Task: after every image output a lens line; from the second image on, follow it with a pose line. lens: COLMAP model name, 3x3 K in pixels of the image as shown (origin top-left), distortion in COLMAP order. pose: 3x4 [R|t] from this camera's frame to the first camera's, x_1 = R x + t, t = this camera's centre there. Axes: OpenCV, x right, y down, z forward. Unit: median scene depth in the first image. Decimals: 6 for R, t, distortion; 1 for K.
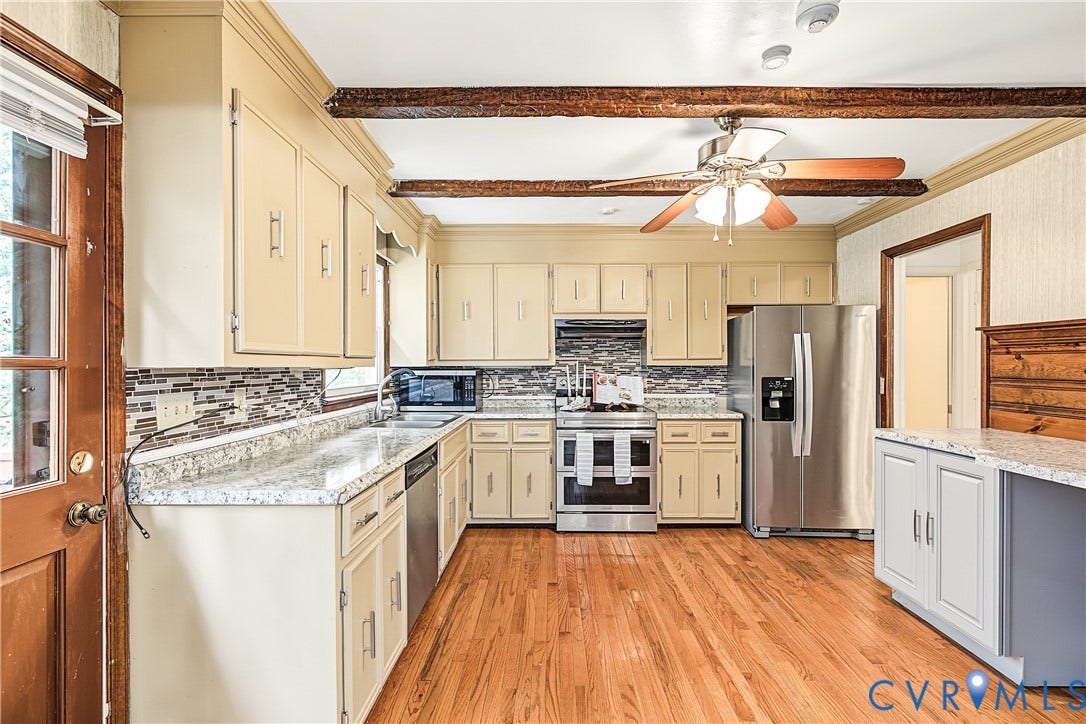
lens RADIAL K [[501.9, 0, 545.6], [0, 501.9, 366.8], [0, 0, 1]] dist [-0.001174, -0.000138]
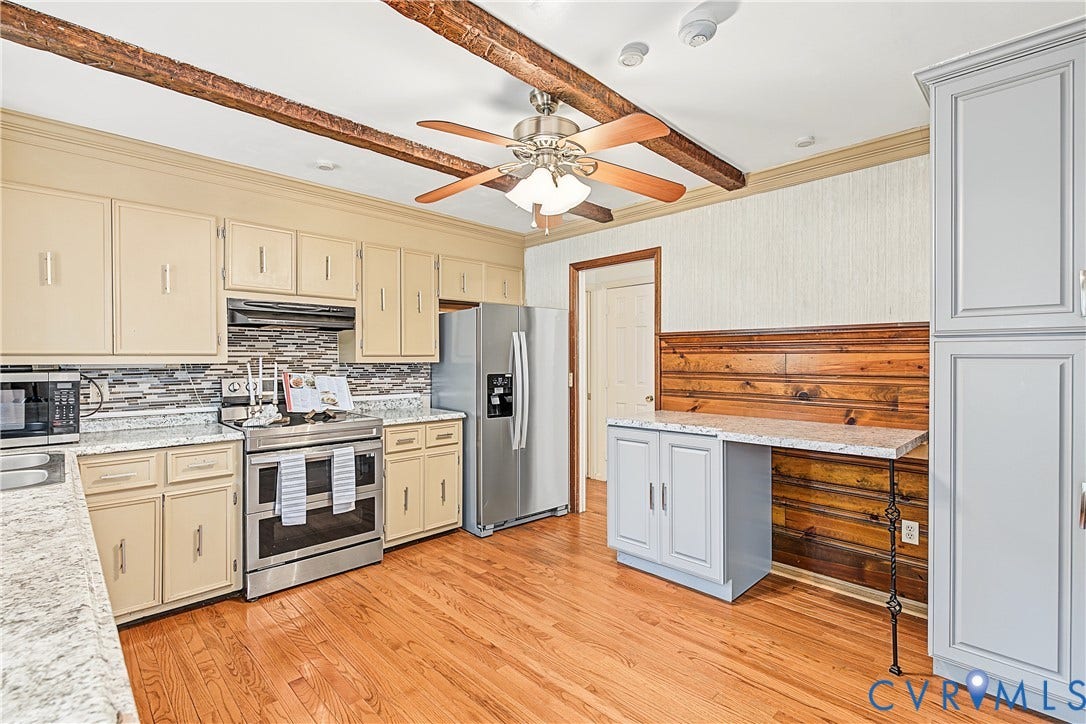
lens RADIAL K [[497.5, 0, 548.6], [0, 497.5, 358.9], [0, 0, 1]] dist [-0.002198, -0.000272]
pose [[0.702626, 0.002014, 0.711556, -0.177737], [0.003505, 0.999974, -0.006292, -0.002995], [-0.711550, 0.006915, 0.702601, 0.211629]]
